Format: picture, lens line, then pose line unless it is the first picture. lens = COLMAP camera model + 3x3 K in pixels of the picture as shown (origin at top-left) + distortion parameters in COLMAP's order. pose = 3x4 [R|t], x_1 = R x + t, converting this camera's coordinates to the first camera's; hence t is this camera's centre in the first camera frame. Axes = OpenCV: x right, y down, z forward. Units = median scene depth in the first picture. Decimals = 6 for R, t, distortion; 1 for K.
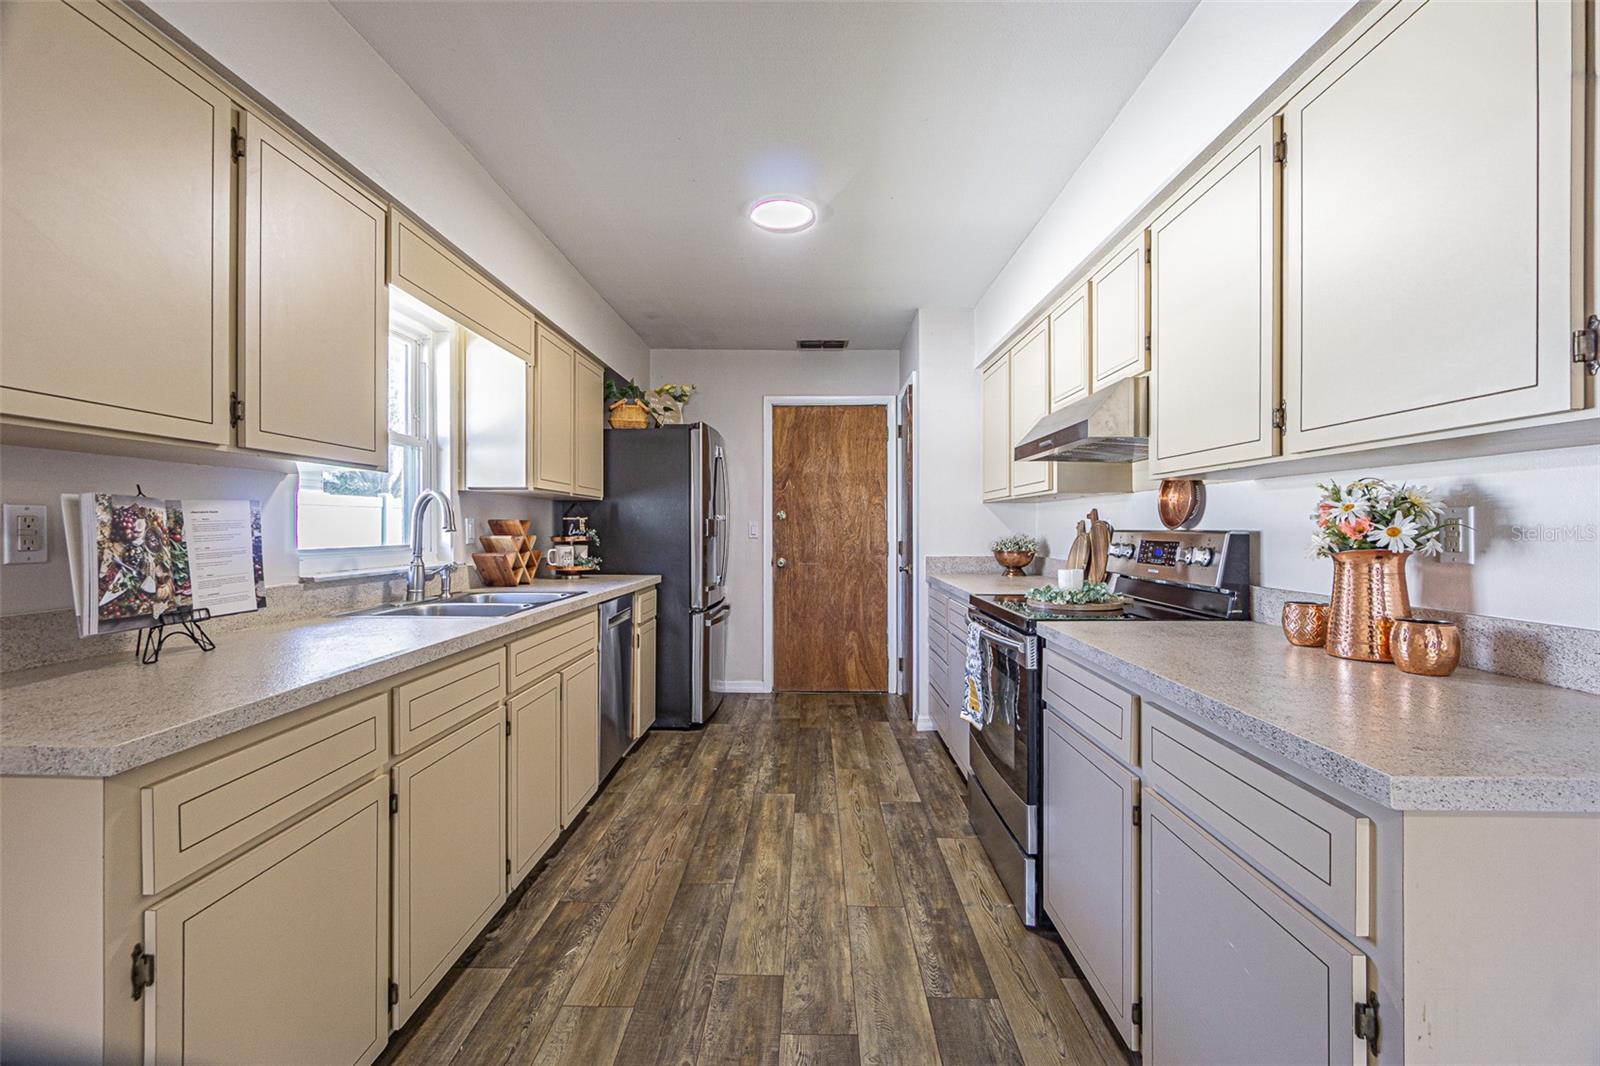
lens RADIAL K [[684.8, 0, 799.2], [0, 684.8, 528.2], [0, 0, 1]] dist [-0.001165, 0.000126]
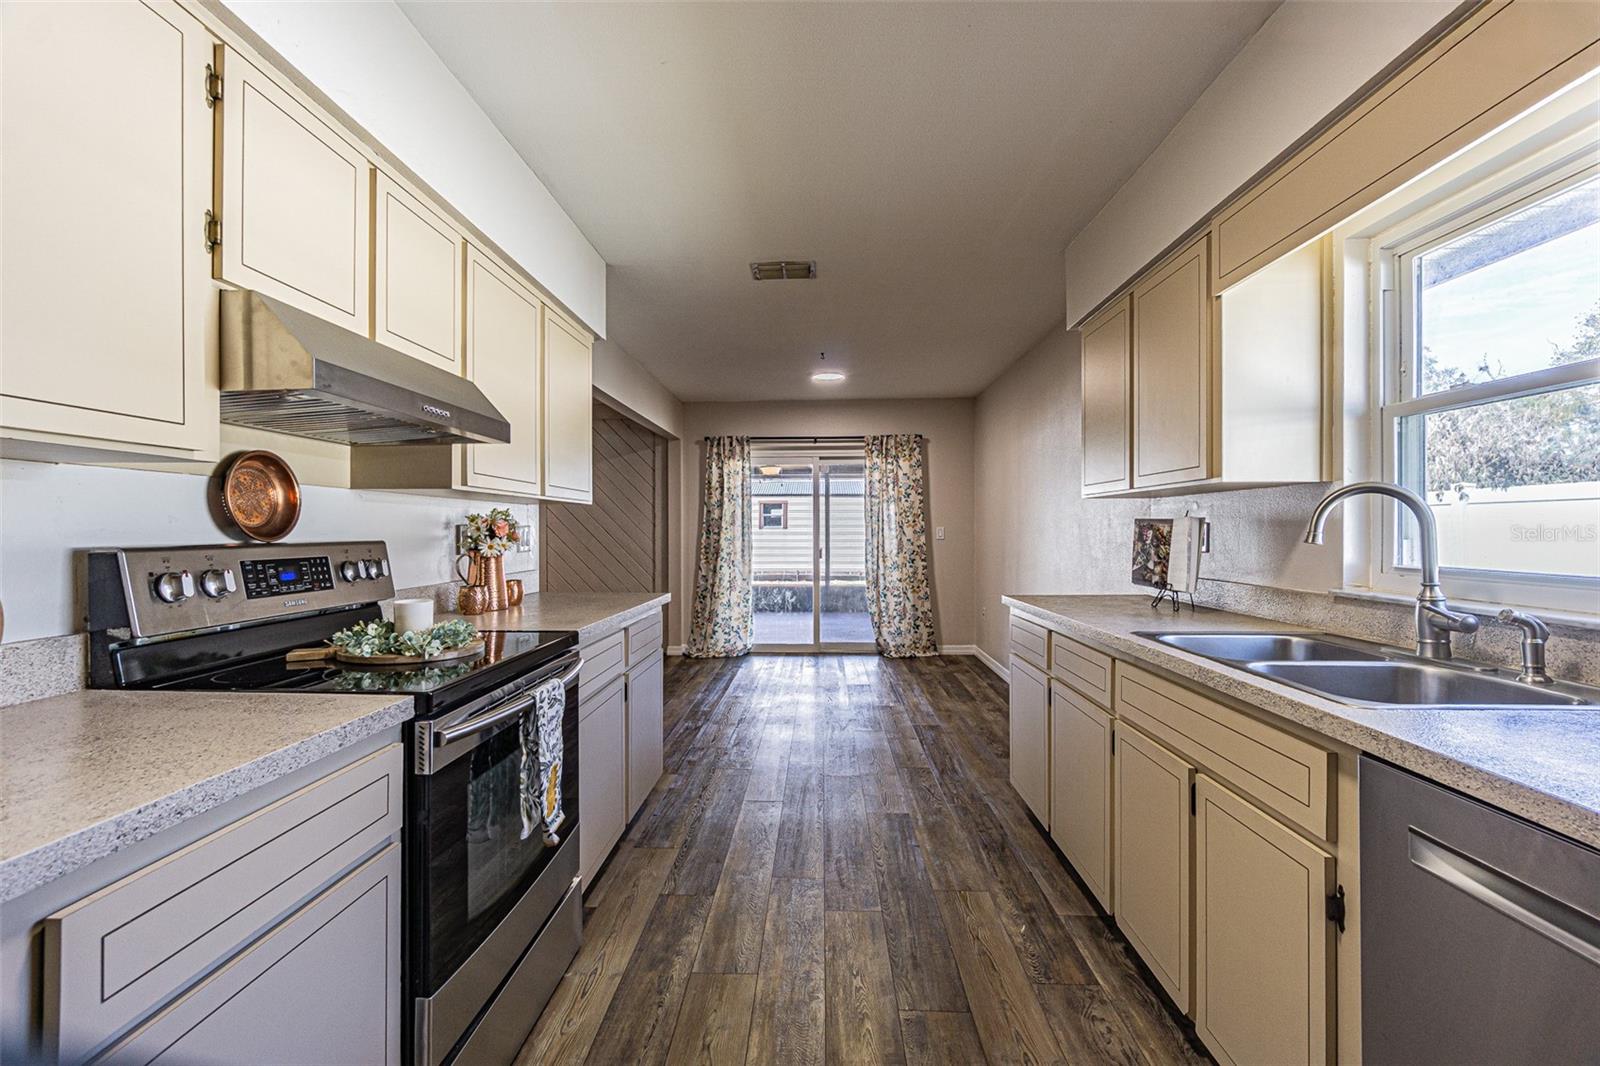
lens RADIAL K [[684.8, 0, 800.3], [0, 684.8, 529.5], [0, 0, 1]] dist [-0.001165, 0.000126]
pose [[-0.999933, 0.001889, 0.011392, 0.004748], [0.001901, 0.999998, 0.001111, -0.013843], [-0.011390, 0.001133, -0.999934, 2.058245]]
